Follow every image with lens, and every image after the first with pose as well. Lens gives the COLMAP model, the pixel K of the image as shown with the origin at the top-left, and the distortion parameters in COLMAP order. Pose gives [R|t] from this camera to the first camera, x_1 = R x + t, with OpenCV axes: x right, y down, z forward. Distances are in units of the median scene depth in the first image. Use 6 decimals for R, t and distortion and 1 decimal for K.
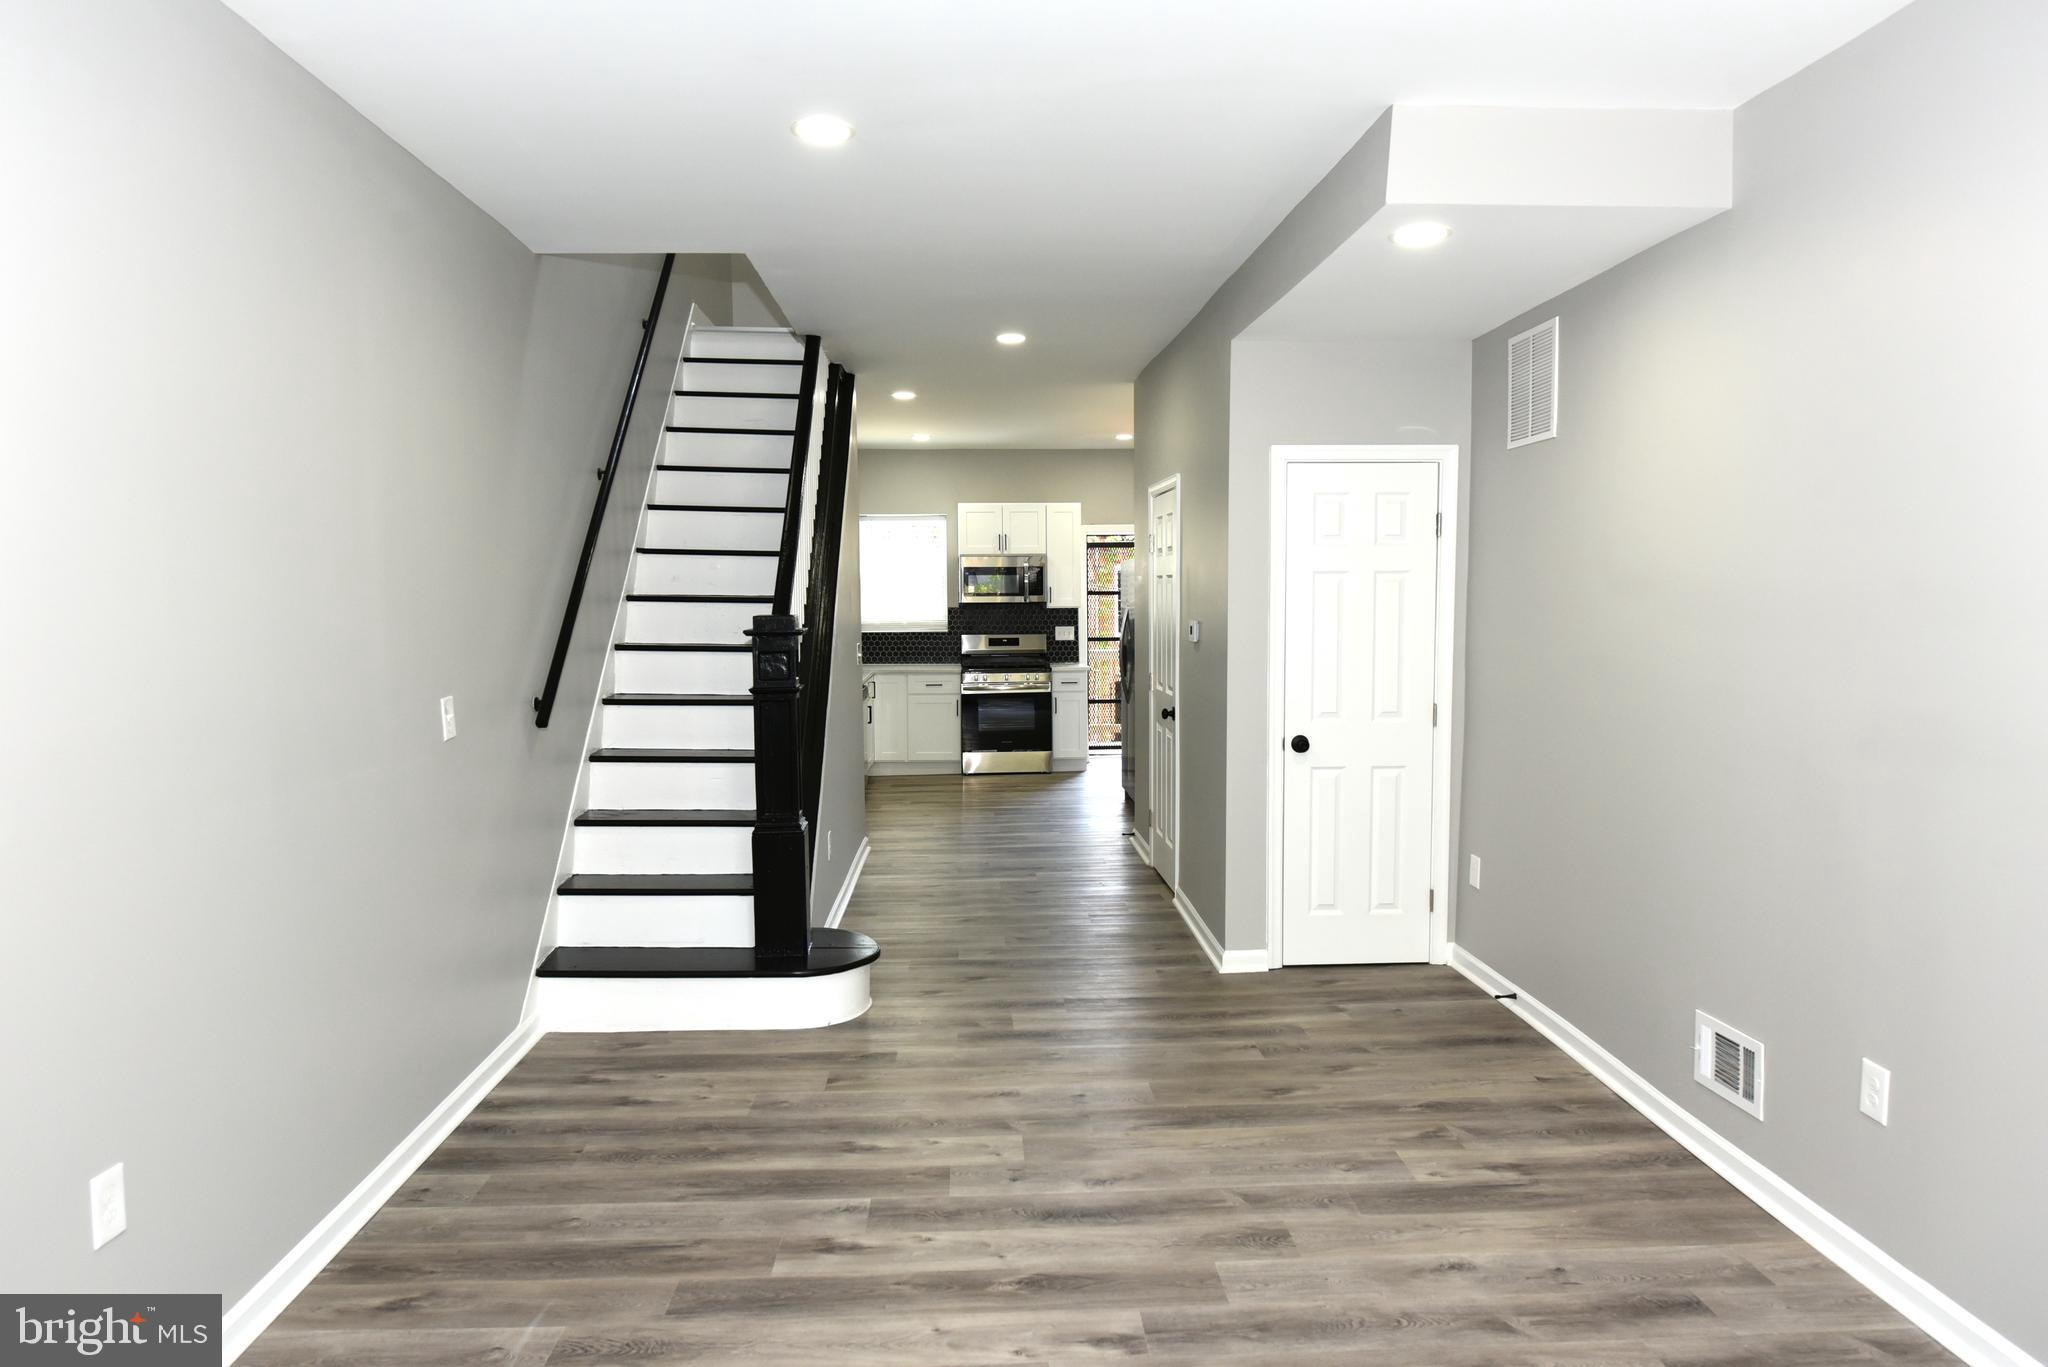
lens RADIAL K [[1300.8, 0, 1031.5], [0, 1300.8, 683.6], [0, 0, 1]] dist [-0.009410, 0.004670]
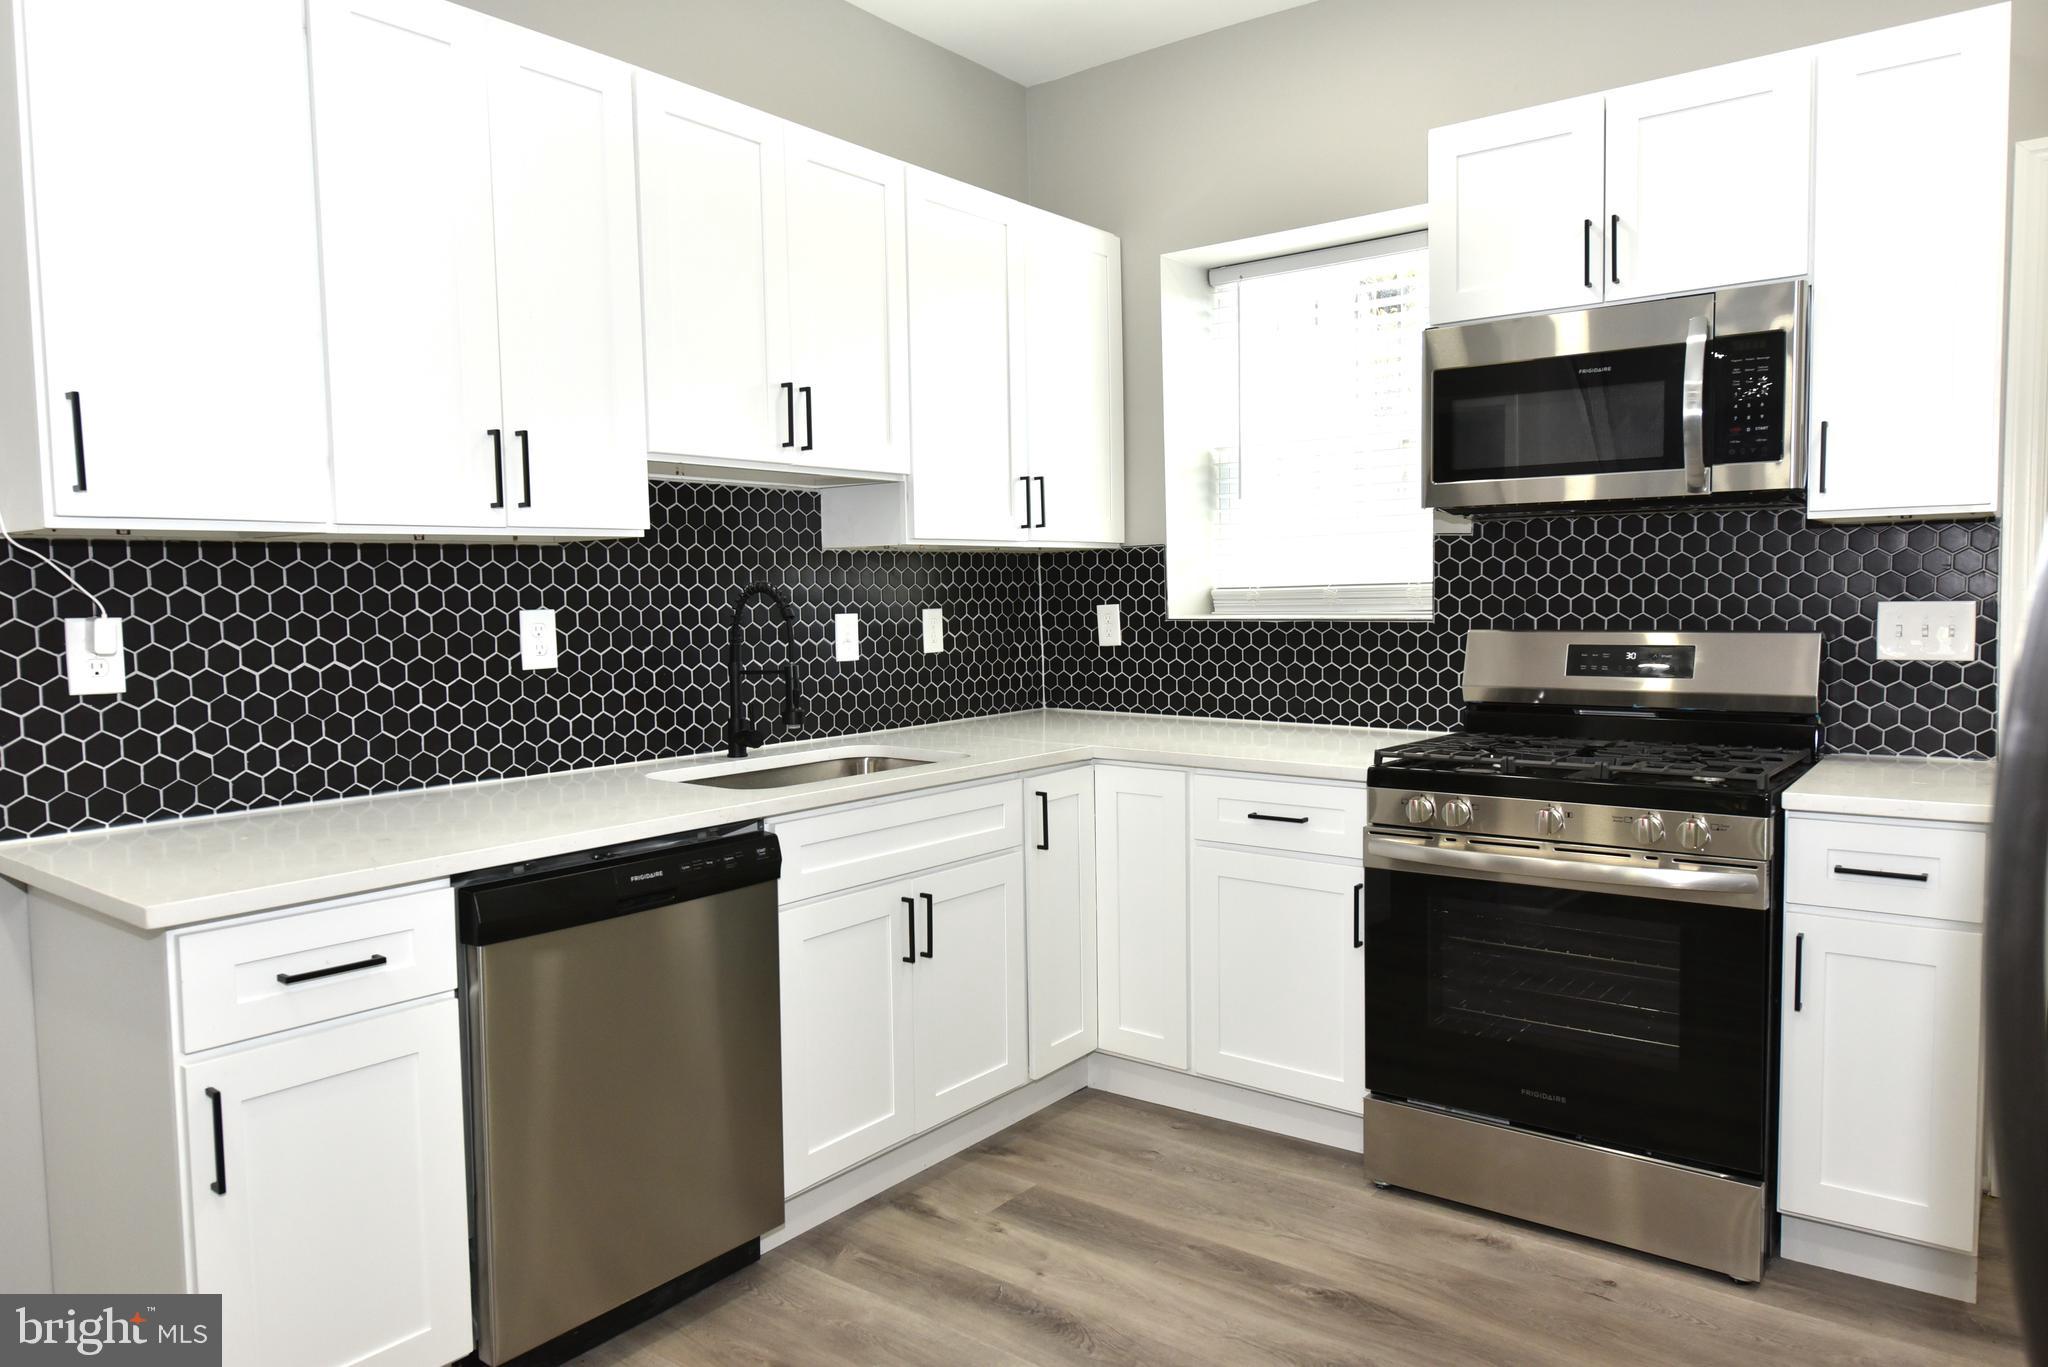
lens RADIAL K [[1342.0, 0, 1026.1], [0, 1342.0, 680.6], [0, 0, 1]] dist [-0.004455, 0.000954]
pose [[0.752651, 0.038965, -0.657265, 0.152507], [-0.035379, 0.999199, 0.018722, -0.069875], [0.657468, 0.009163, 0.753427, 1.744659]]
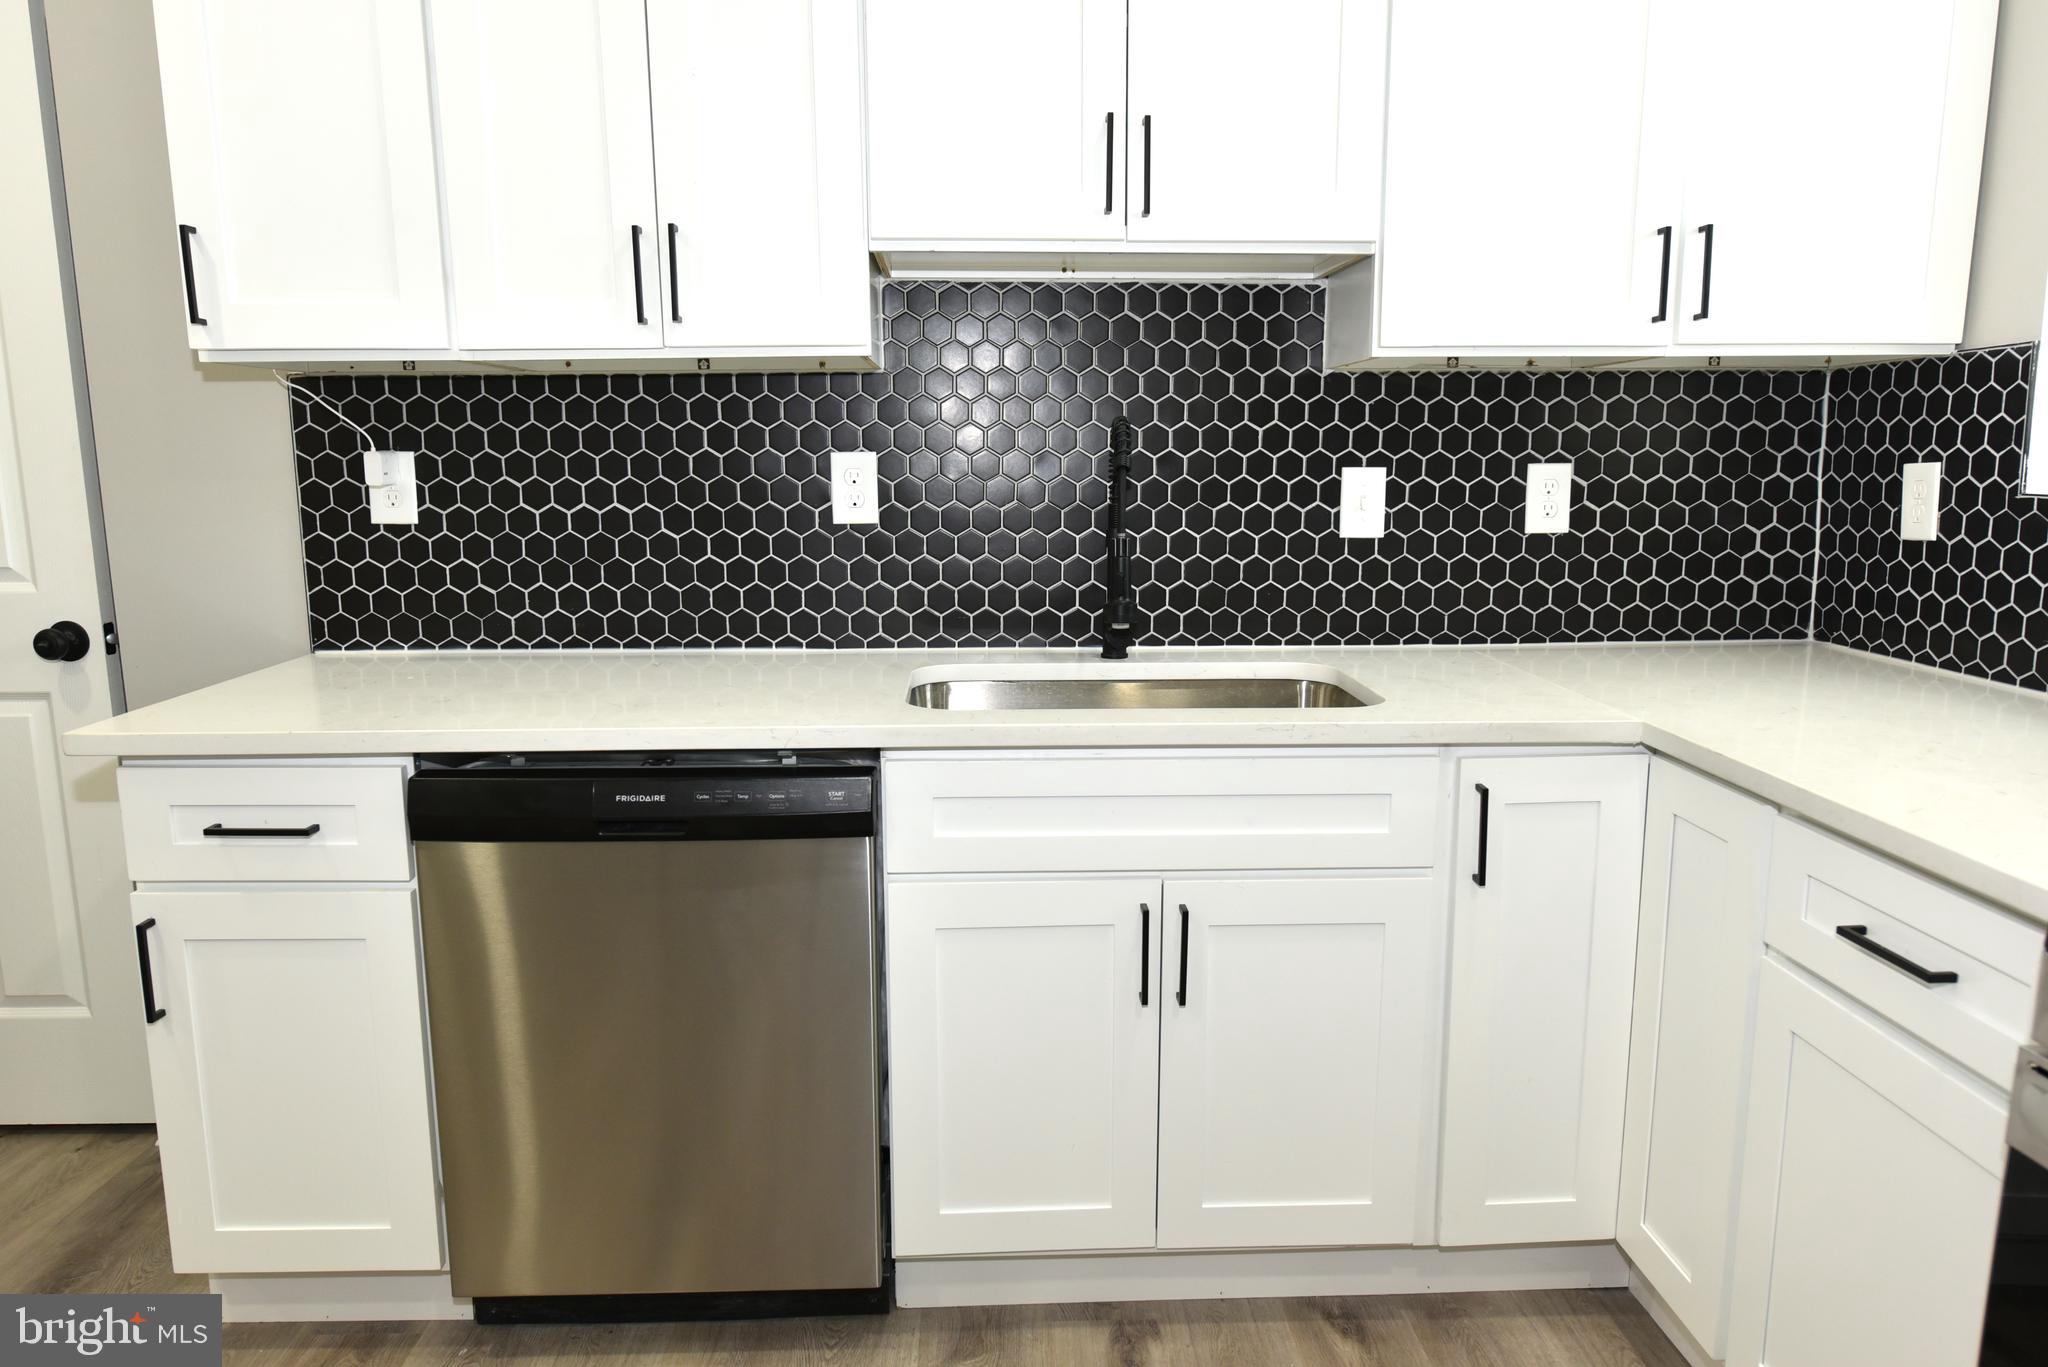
lens RADIAL K [[1342.0, 0, 1023.1], [0, 1342.0, 679.1], [0, 0, 1]] dist [-0.004455, 0.000954]
pose [[-0.018597, 0.173085, -0.984731, 0.097947], [-0.066741, 0.982490, 0.173952, -0.090228], [0.997597, 0.068957, -0.006719, 2.117498]]
